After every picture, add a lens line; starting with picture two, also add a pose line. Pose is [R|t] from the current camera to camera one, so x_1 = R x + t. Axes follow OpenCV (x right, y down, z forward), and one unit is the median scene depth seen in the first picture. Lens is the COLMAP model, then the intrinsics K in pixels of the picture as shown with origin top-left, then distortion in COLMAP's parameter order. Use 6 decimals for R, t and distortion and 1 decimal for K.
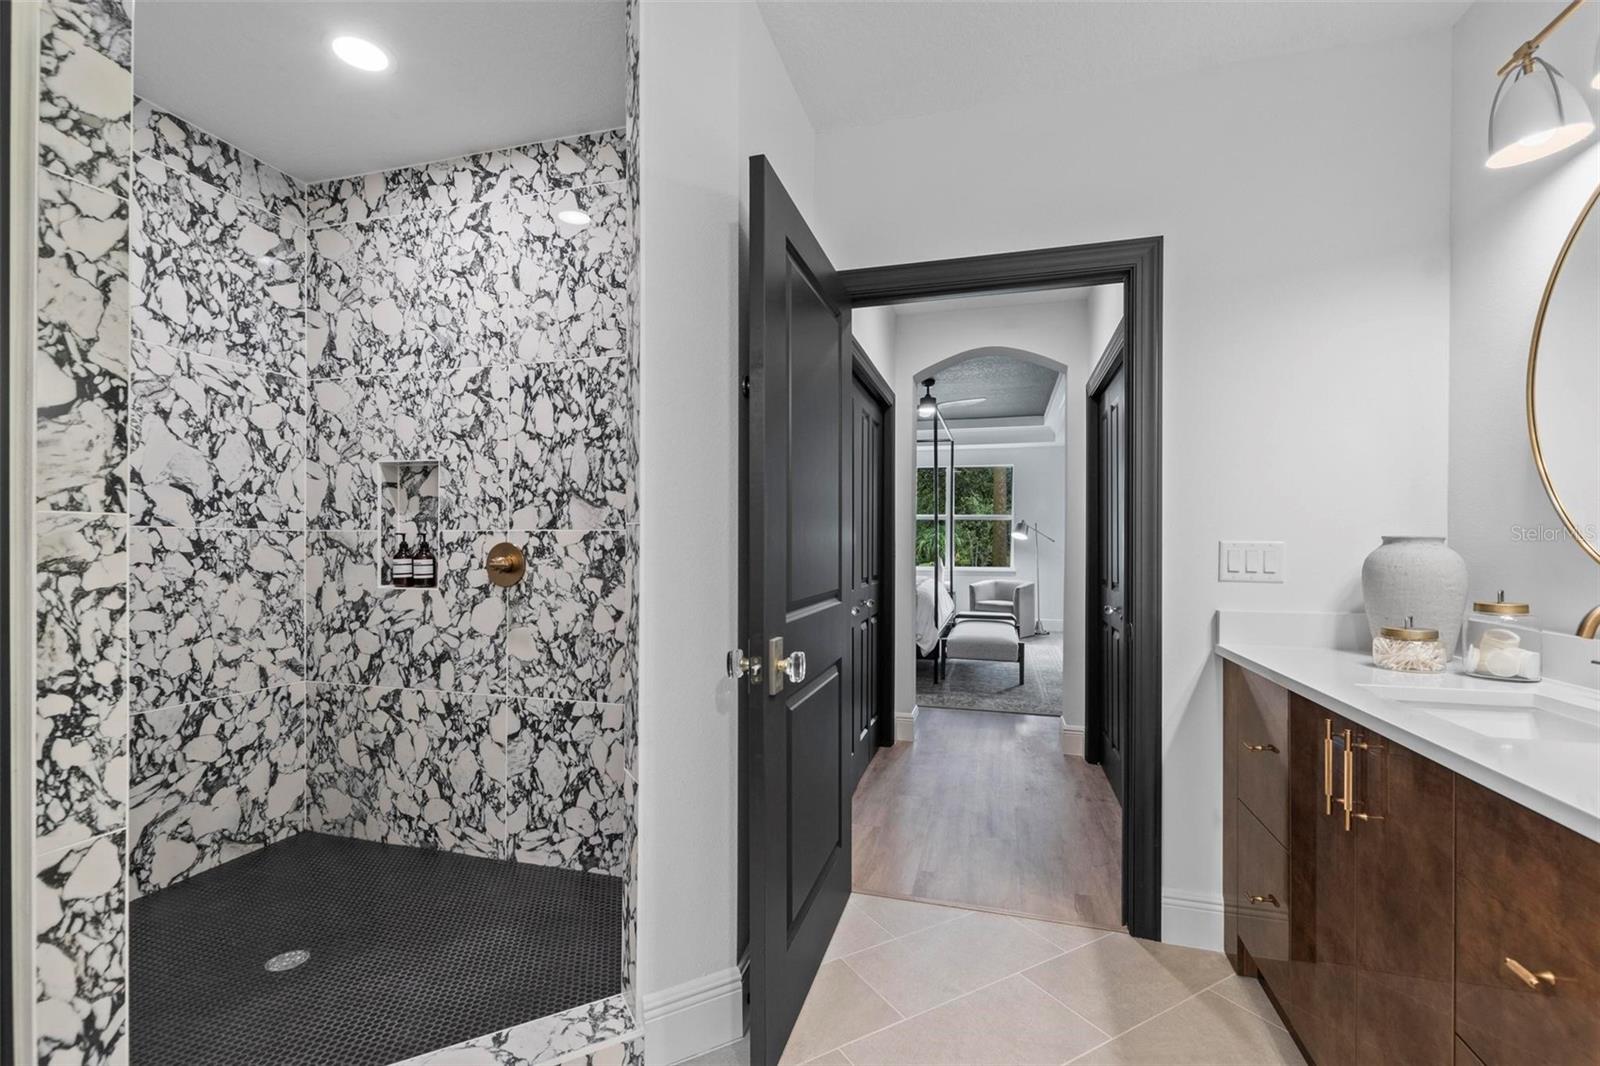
lens RADIAL K [[704.0, 0, 794.7], [0, 704.0, 542.0], [0, 0, 1]] dist [0.007762, 0.000155]
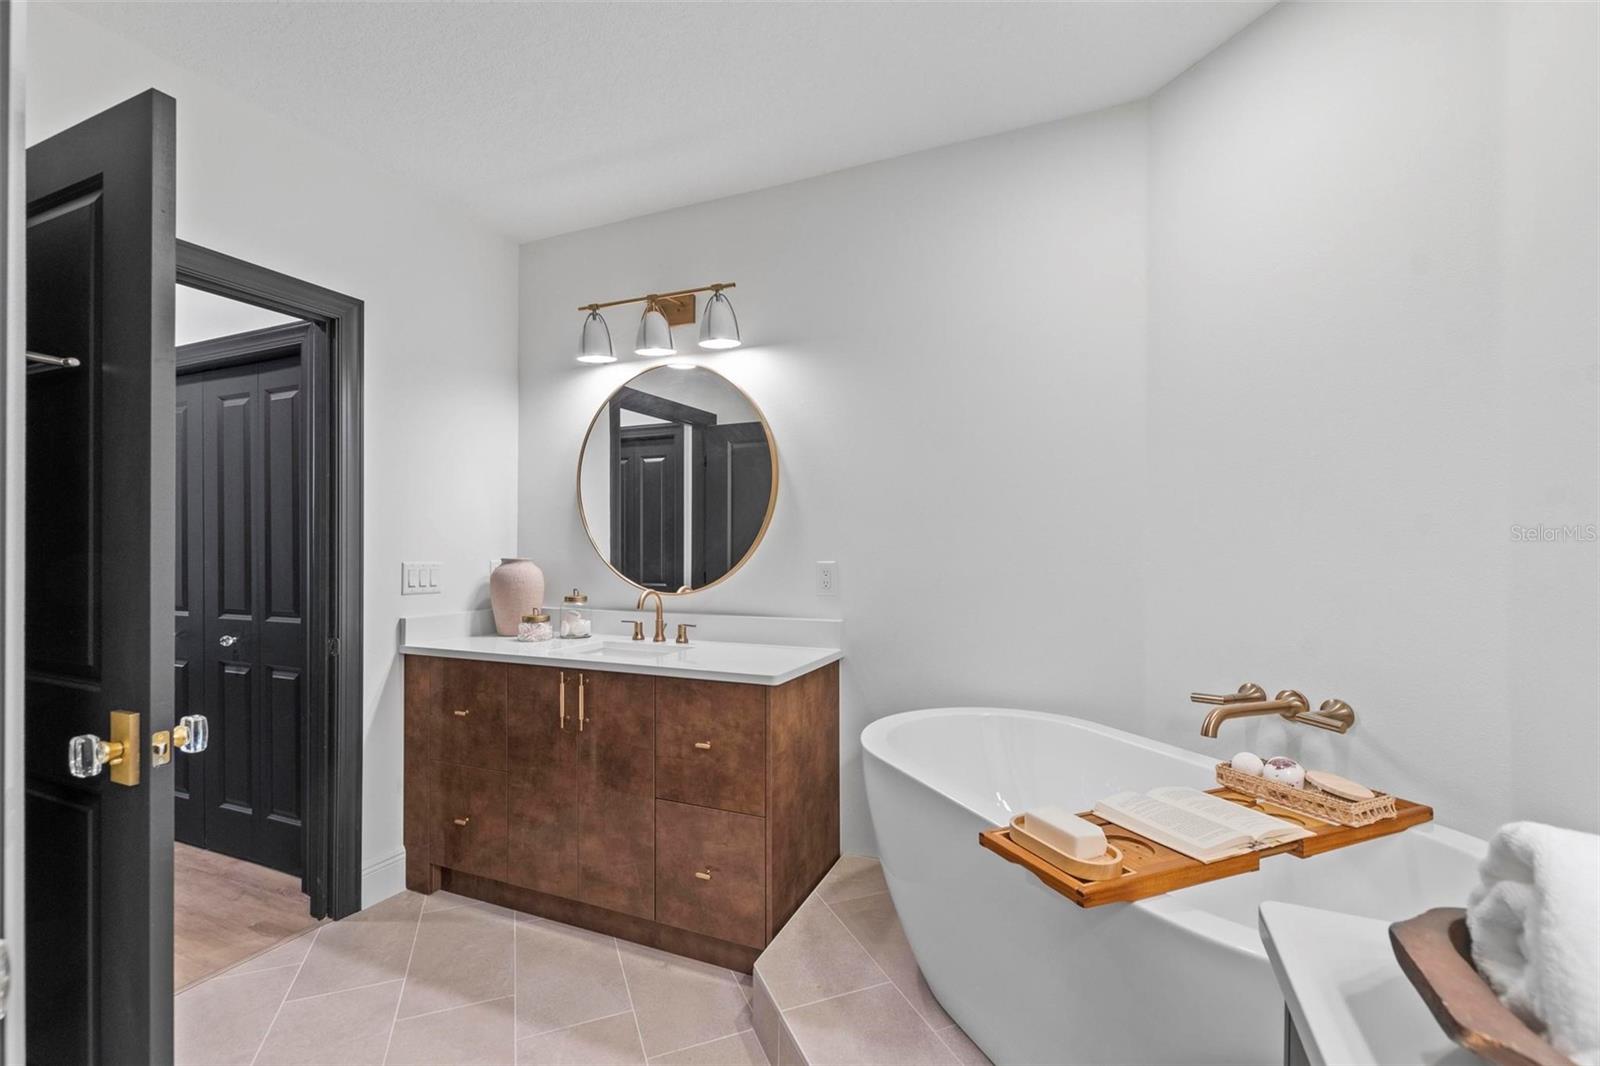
lens RADIAL K [[698.5, 0, 791.9], [0, 698.5, 541.4], [0, 0, 1]] dist [0.003679, -0.000357]
pose [[0.141676, 0.005653, 0.989897, -0.727462], [-0.002749, 0.999982, -0.005318, -0.047855], [-0.989909, -0.001968, 0.141689, 0.196742]]
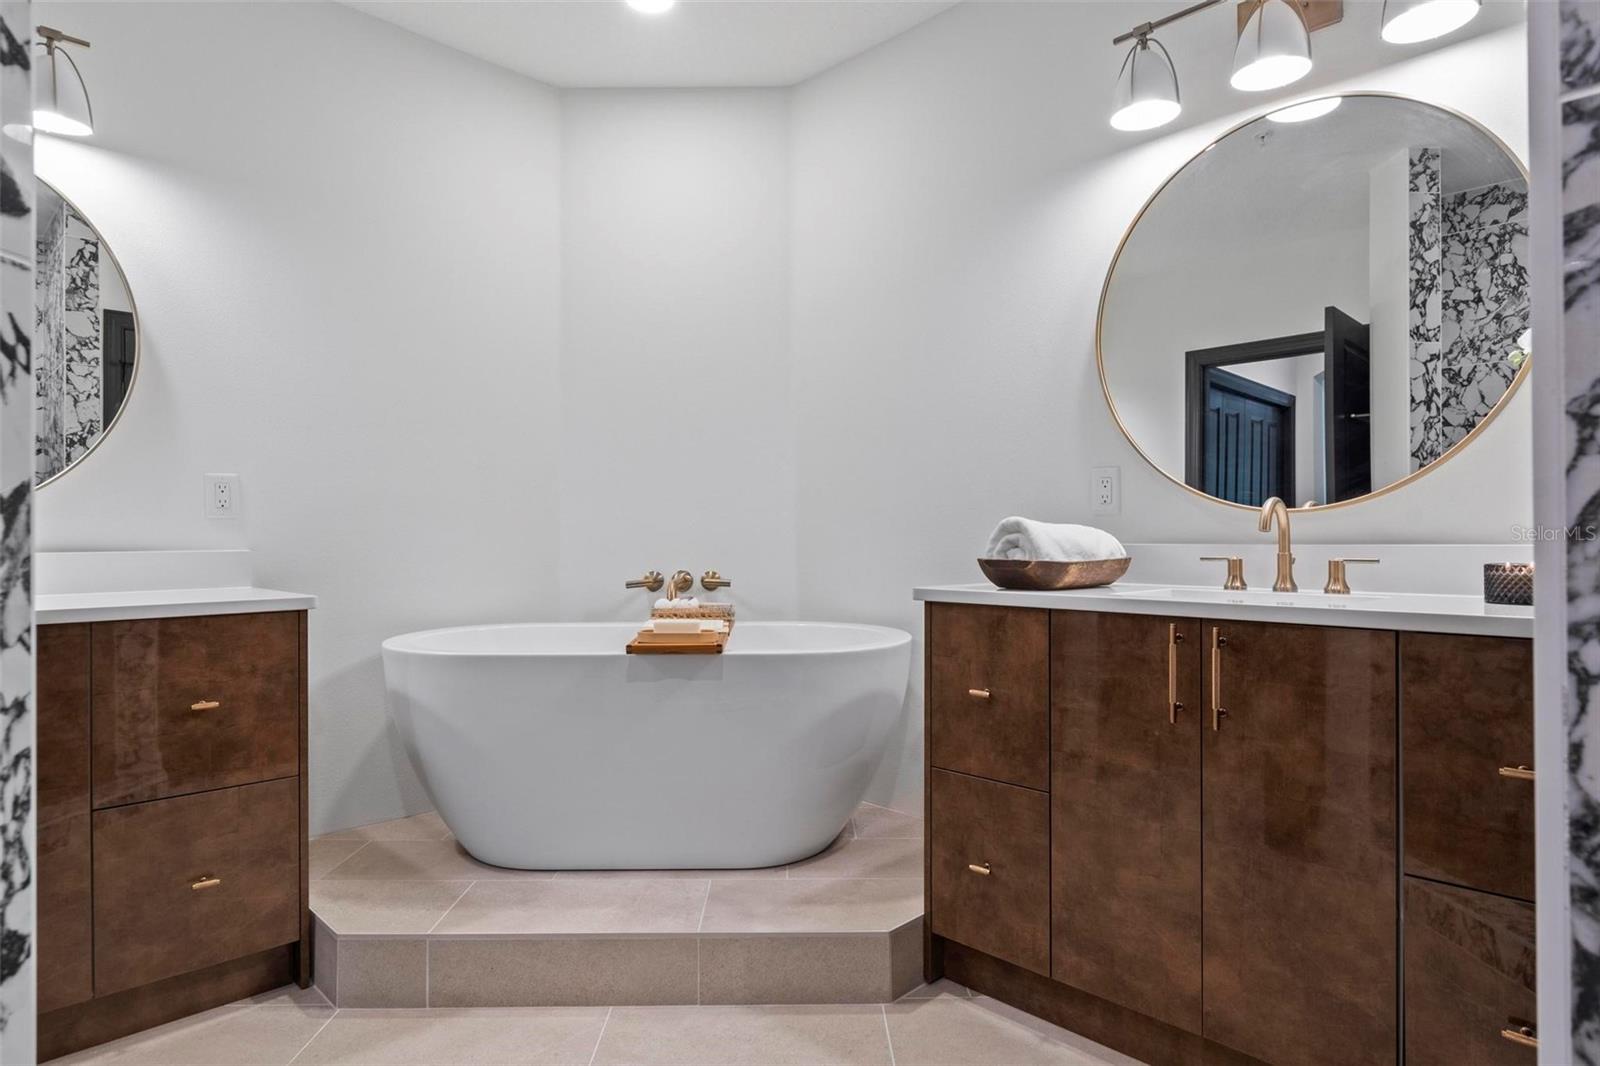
lens RADIAL K [[909.5, 0, 790.7], [0, 909.5, 532.1], [0, 0, 1]] dist [-0.000505, -0.001427]
pose [[-0.869760, 0.001650, 0.493473, -0.751964], [0.001484, 0.999999, -0.000729, 0.097515], [-0.493473, 0.000099, -0.869761, 1.239311]]
